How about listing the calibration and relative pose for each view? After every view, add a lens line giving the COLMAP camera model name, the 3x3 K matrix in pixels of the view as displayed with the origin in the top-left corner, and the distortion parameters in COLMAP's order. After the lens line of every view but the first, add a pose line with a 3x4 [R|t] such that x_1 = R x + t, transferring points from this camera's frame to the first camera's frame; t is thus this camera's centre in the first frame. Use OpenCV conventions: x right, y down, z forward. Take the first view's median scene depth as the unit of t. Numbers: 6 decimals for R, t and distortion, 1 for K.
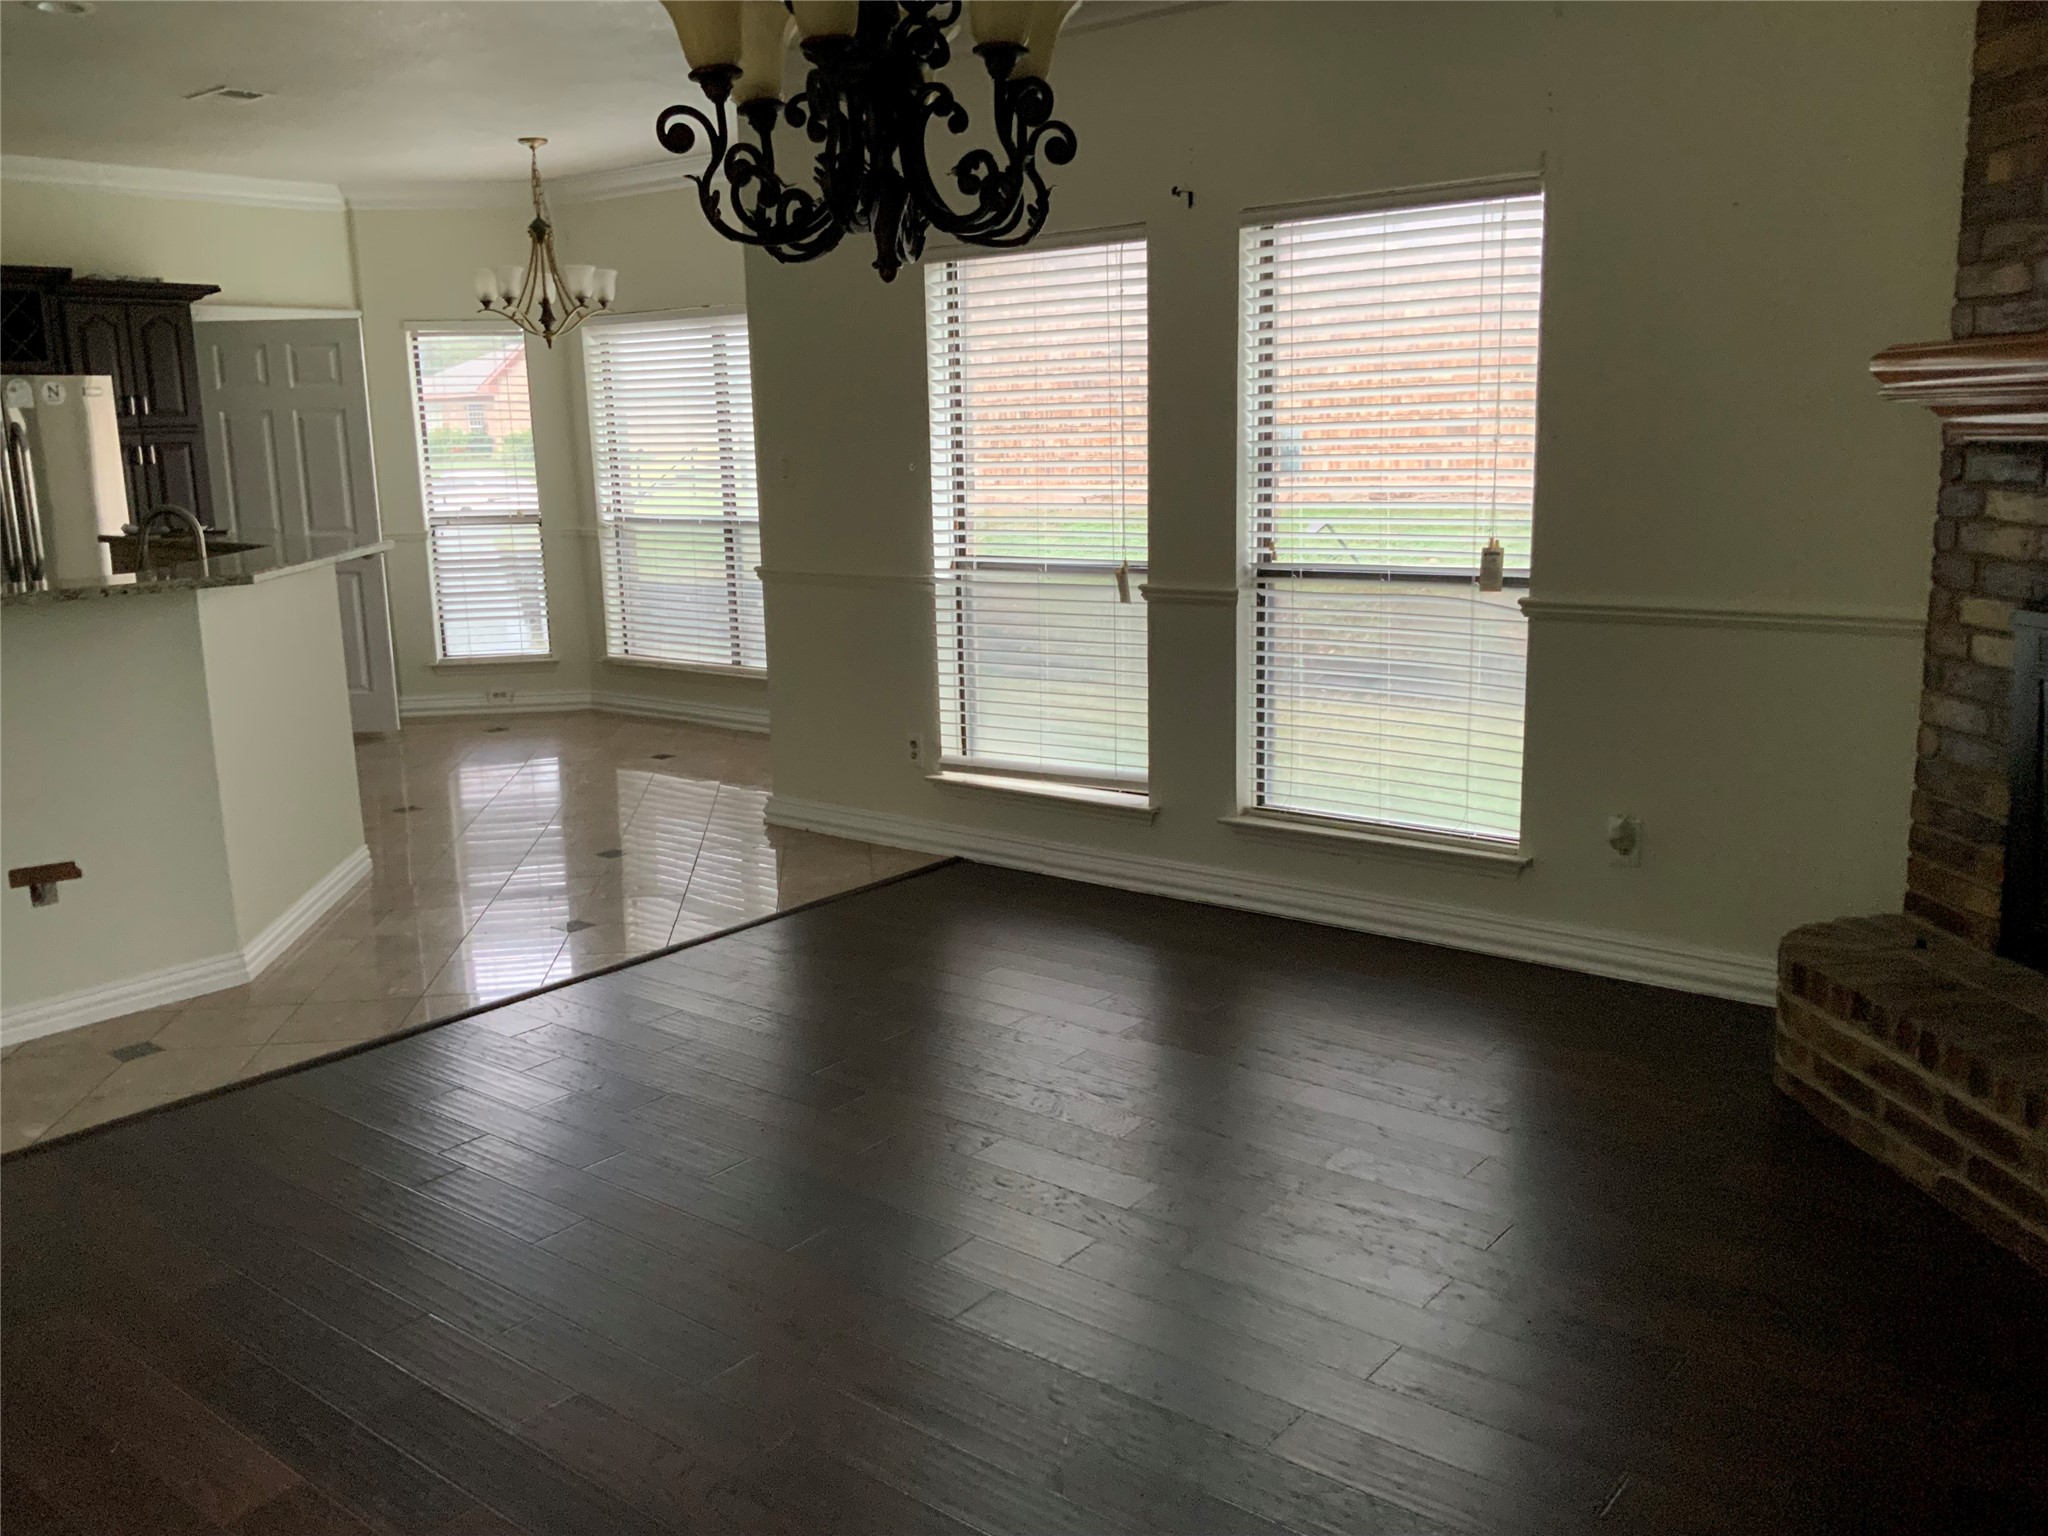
lens RADIAL K [[1712.1, 0, 1028.3], [0, 1712.1, 772.3], [0, 0, 1]] dist [0.135106, -0.271986]
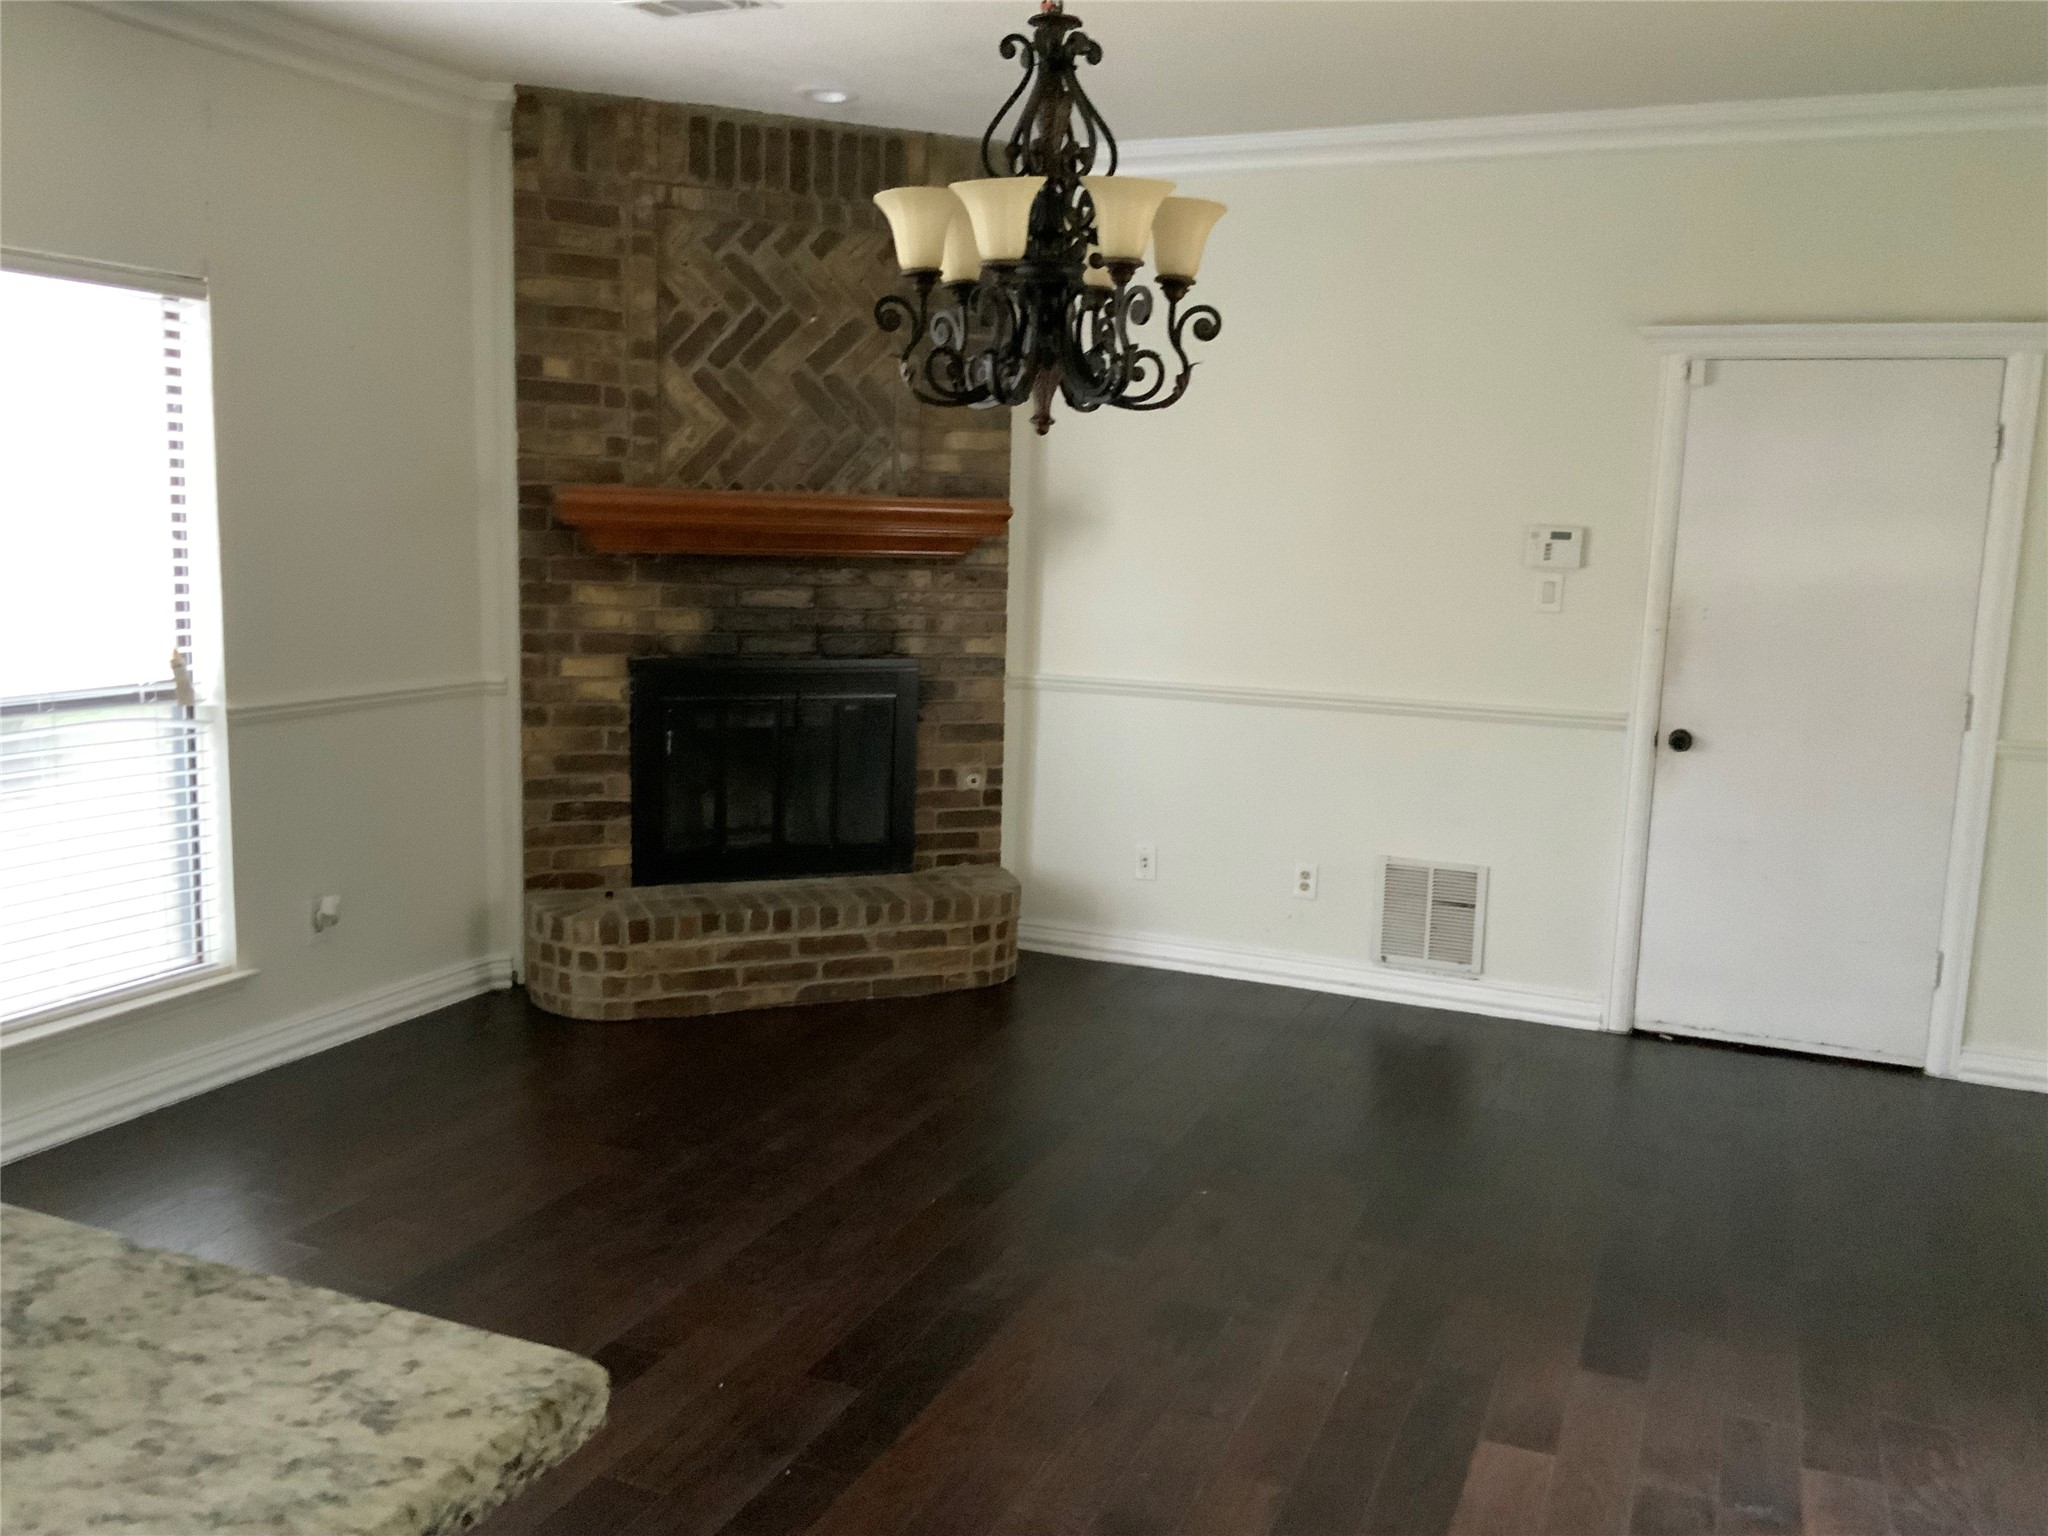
lens RADIAL K [[1712.1, 0, 1028.3], [0, 1712.1, 772.3], [0, 0, 1]] dist [0.135106, -0.271986]
pose [[-0.282710, -0.126335, 0.950849, -1.712248], [0.168208, 0.969398, 0.178812, -0.362708], [-0.944342, 0.210492, -0.252808, 1.833330]]
